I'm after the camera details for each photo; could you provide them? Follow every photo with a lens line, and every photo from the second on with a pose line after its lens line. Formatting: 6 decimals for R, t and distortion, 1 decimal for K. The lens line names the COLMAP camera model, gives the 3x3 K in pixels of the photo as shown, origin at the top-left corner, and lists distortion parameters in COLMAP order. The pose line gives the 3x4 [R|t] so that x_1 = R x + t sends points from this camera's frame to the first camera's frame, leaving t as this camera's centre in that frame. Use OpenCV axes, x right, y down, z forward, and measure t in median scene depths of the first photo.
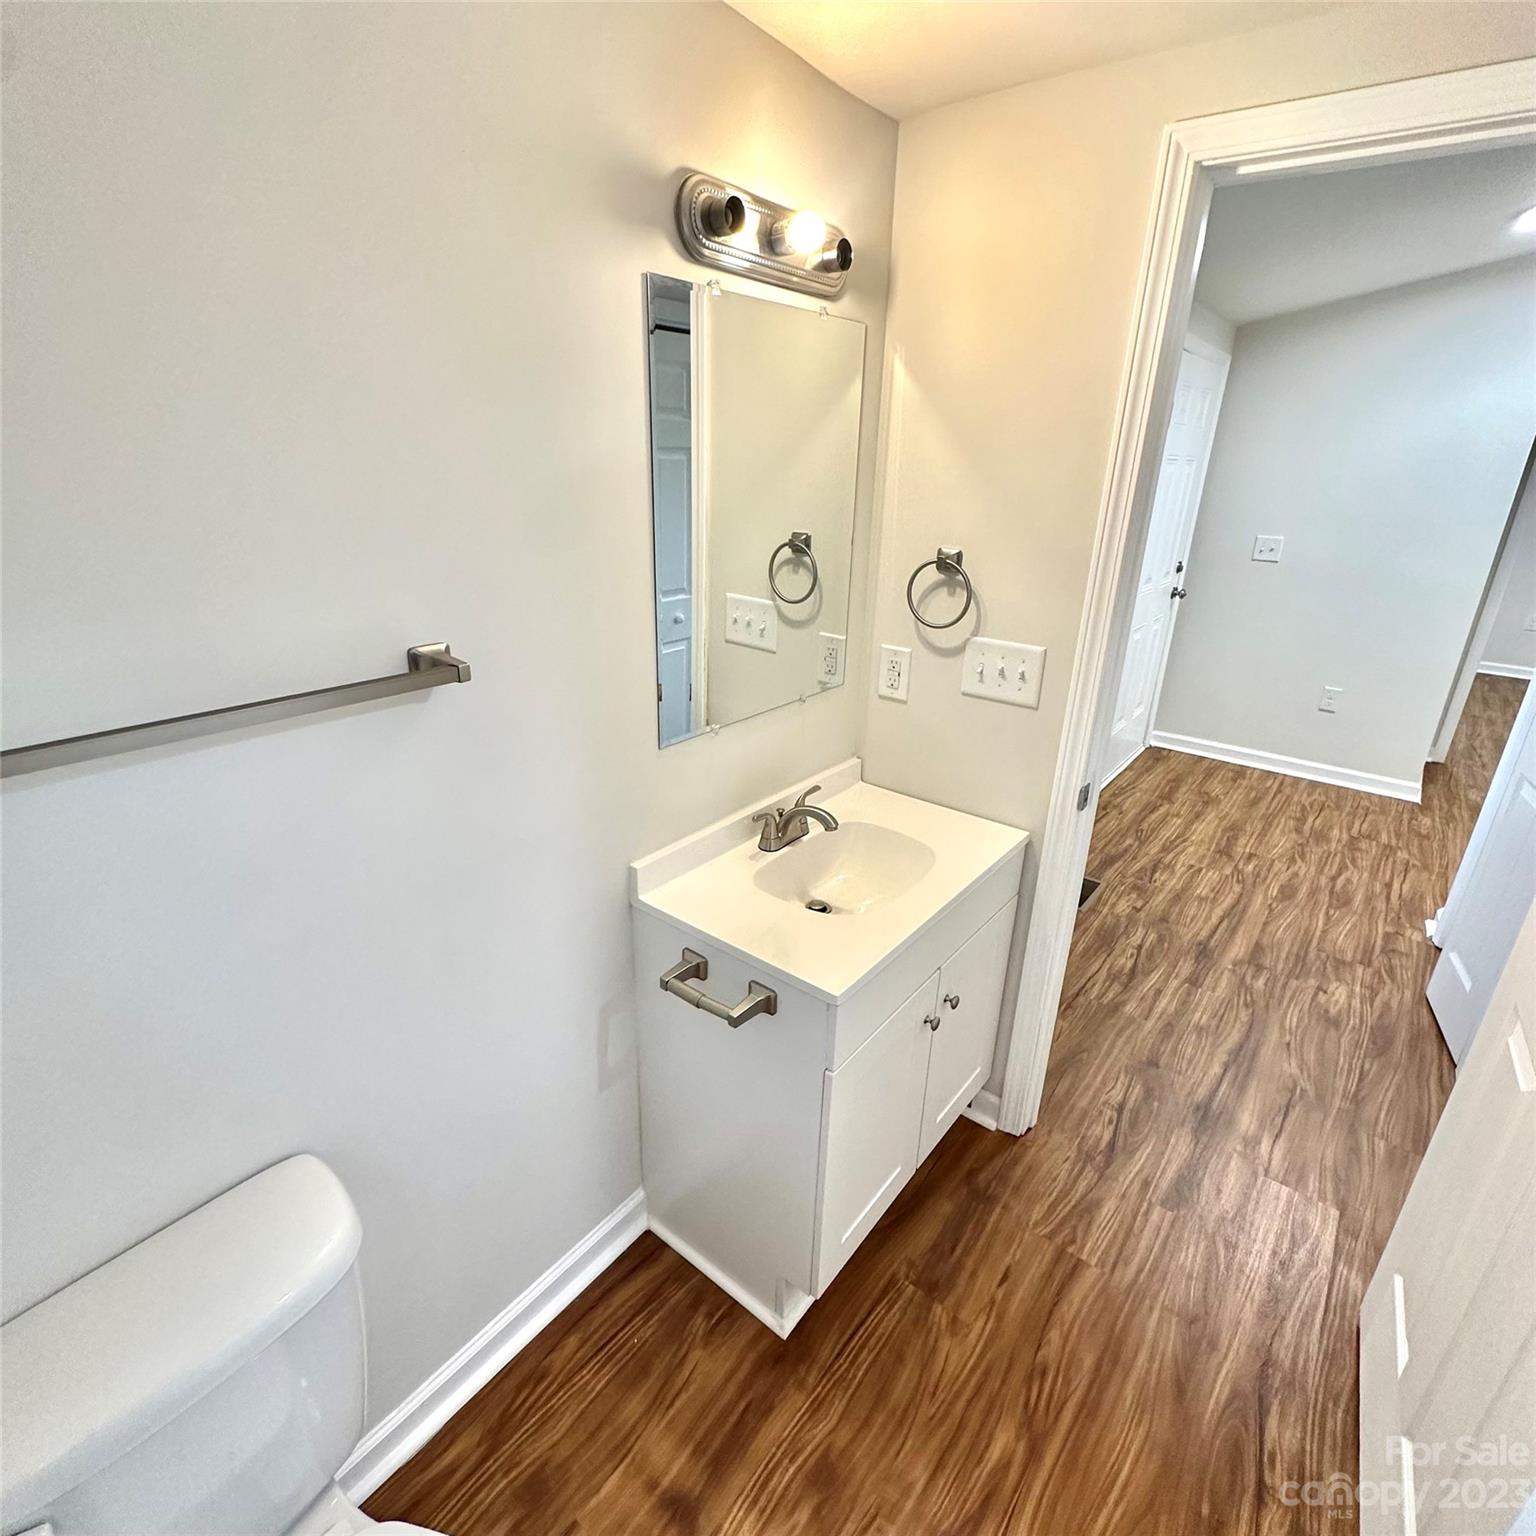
lens RADIAL K [[811.2, 0, 768.0], [0, 811.2, 768.0], [0, 0, 1]] dist [-0.000409, 0.000647]
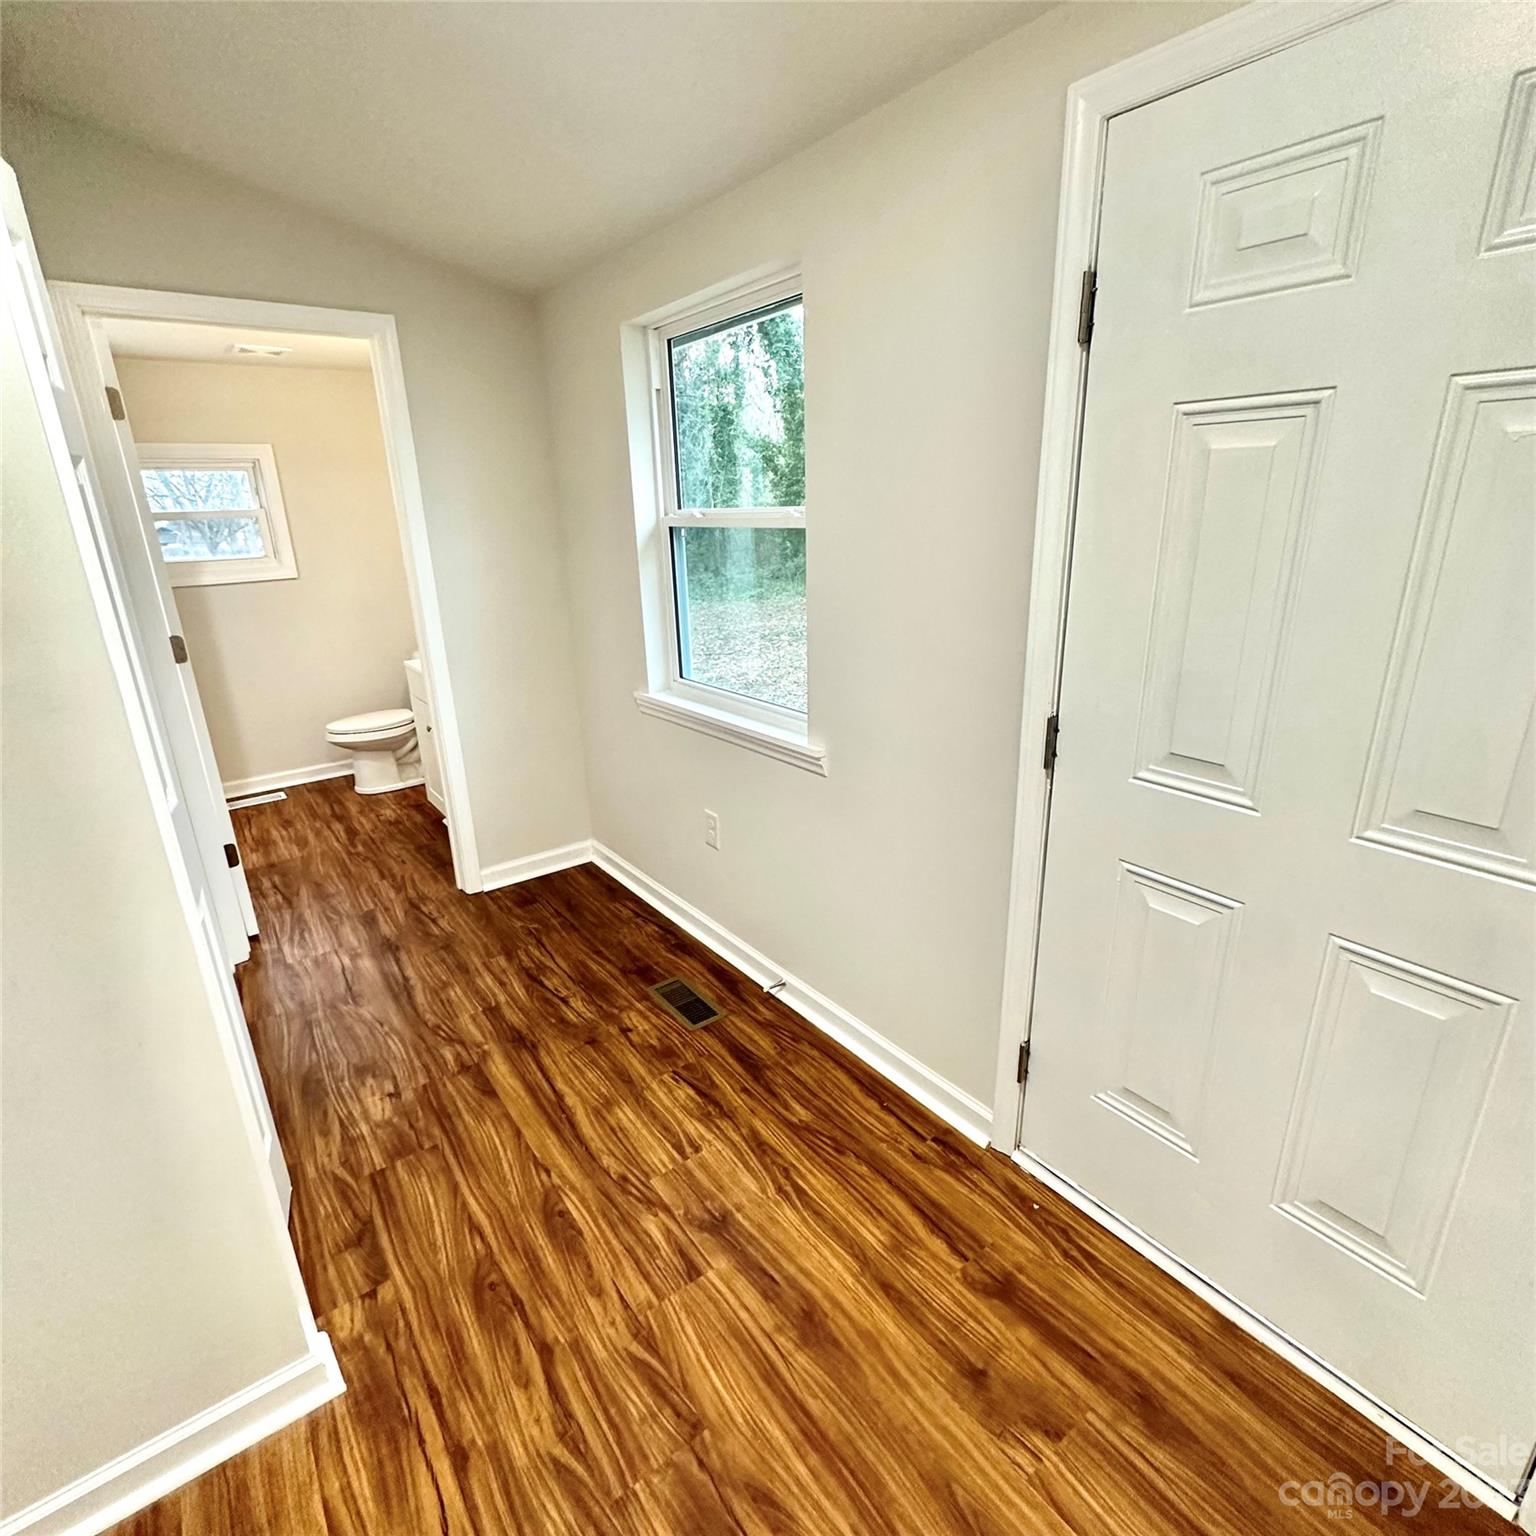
lens RADIAL K [[811.2, 0, 768.0], [0, 811.2, 768.0], [0, 0, 1]] dist [-0.000409, 0.000647]
pose [[-0.258289, 0.290446, -0.921373, 1.172058], [-0.331968, 0.868974, 0.366990, -0.413028], [0.907240, 0.400656, -0.128027, 1.239130]]
